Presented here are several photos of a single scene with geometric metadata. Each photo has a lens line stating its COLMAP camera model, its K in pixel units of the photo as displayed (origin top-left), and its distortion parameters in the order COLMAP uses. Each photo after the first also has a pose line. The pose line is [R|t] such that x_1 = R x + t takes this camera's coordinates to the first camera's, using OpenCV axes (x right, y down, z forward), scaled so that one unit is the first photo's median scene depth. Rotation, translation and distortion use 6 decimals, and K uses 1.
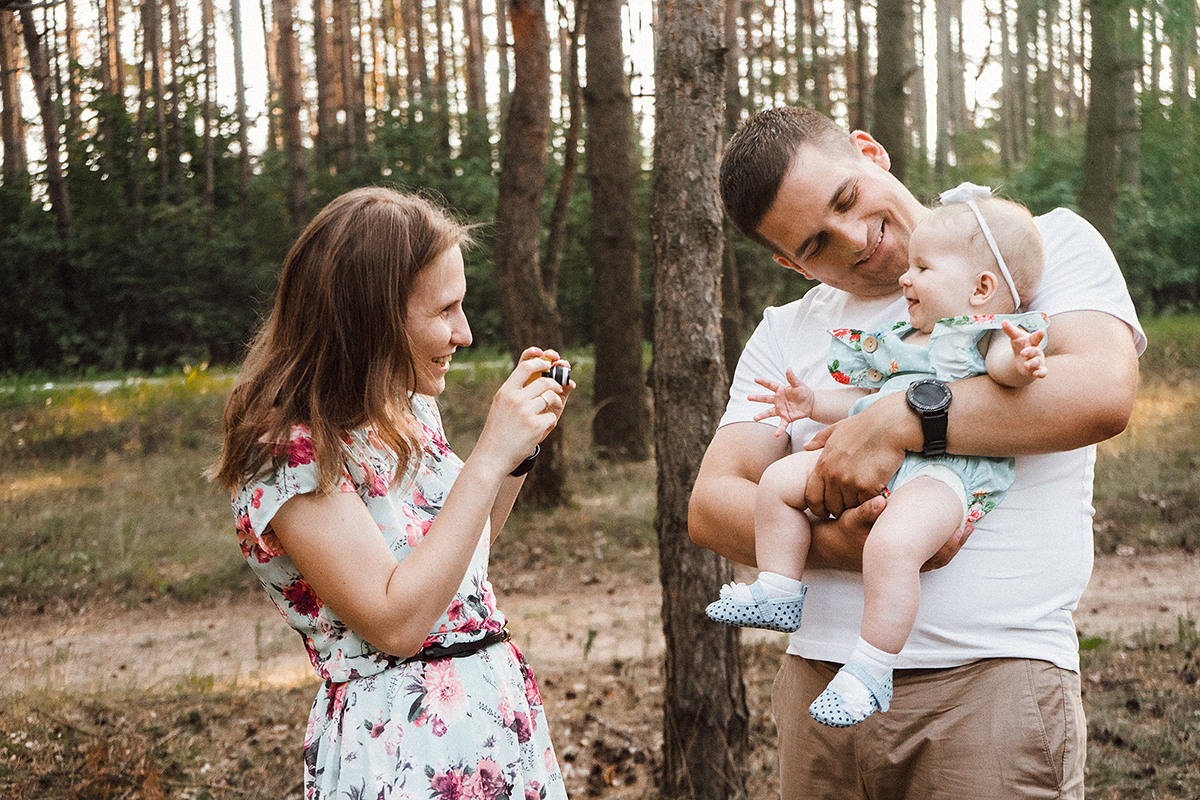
lens RADIAL K [[2058.3, 0, 600.1], [0, 2058.3, 393.4], [0, 0, 1]] dist [0.039474, 0.000000]
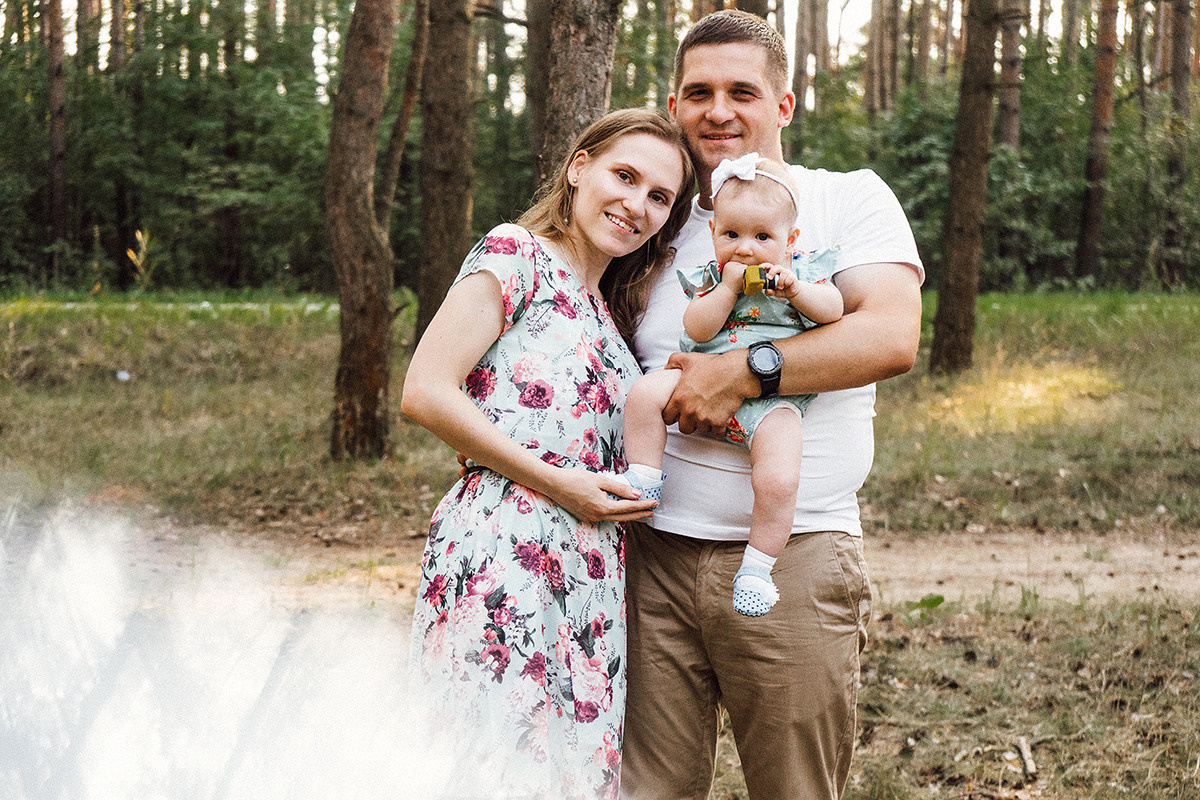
lens RADIAL K [[2432.6, 0, 598.5], [0, 2432.6, 403.4], [0, 0, 1]] dist [0.040669, 0.000000]
pose [[0.994772, 0.049165, 0.089506, -0.023491], [-0.050826, 0.998573, 0.016371, 0.008044], [-0.088573, -0.020835, 0.995852, -0.107749]]
